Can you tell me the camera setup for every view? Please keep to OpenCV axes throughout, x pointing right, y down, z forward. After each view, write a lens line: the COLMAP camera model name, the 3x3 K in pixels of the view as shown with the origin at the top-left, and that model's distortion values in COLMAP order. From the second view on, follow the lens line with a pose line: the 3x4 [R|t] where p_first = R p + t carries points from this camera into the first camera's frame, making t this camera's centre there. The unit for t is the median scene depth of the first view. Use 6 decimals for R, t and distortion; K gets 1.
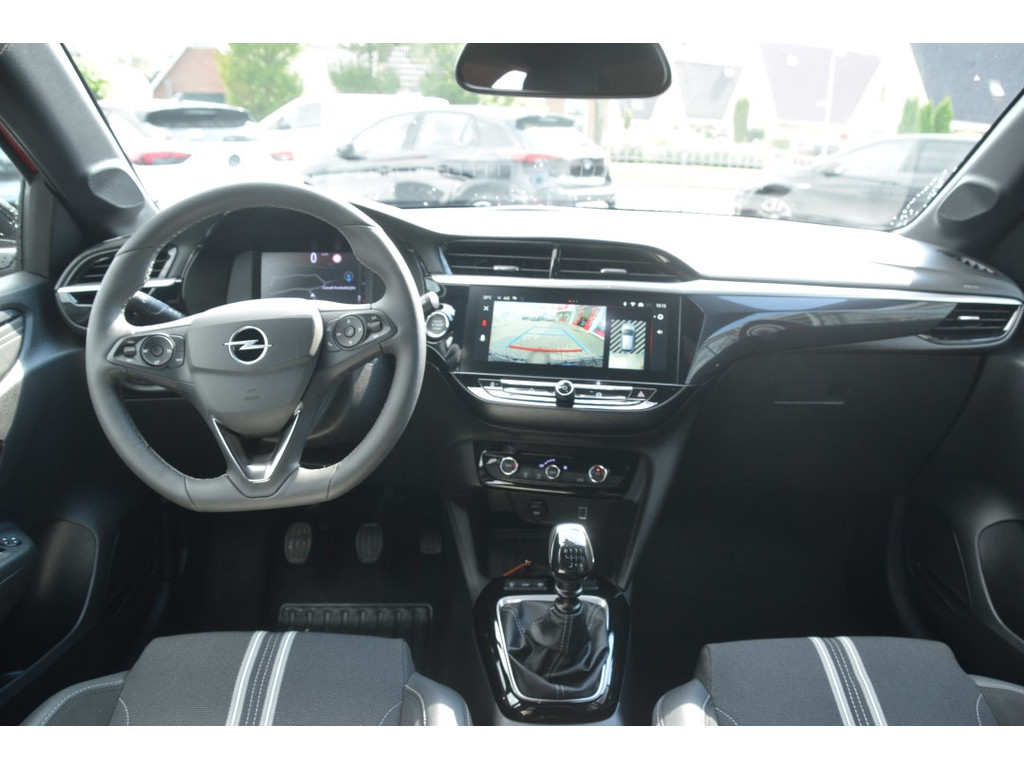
lens RADIAL K [[807.7, 0, 512.0], [0, 807.7, 384.0], [0, 0, 1]] dist [-0.096419, 0.002267]
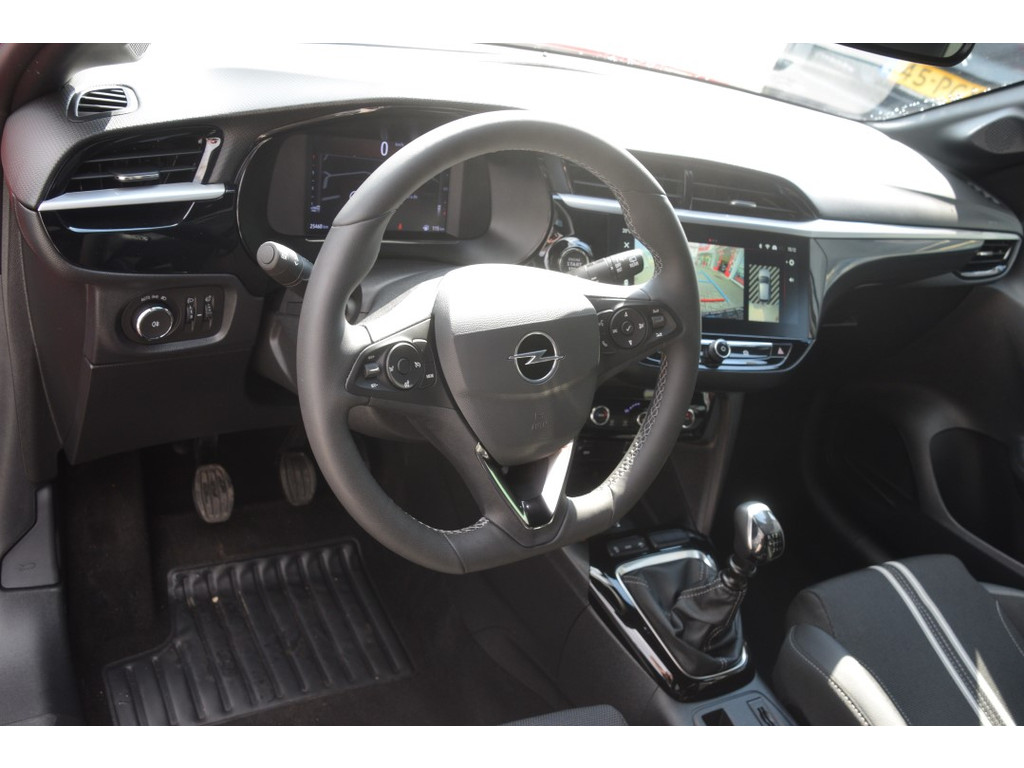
lens RADIAL K [[982.7, 0, 512.0], [0, 982.7, 384.0], [0, 0, 1]] dist [-0.069918, 0.251693]
pose [[0.854516, -0.066405, 0.515163, -0.679507], [-0.084165, 0.960986, 0.263479, -0.218623], [-0.512561, -0.268506, 0.815589, 0.209227]]
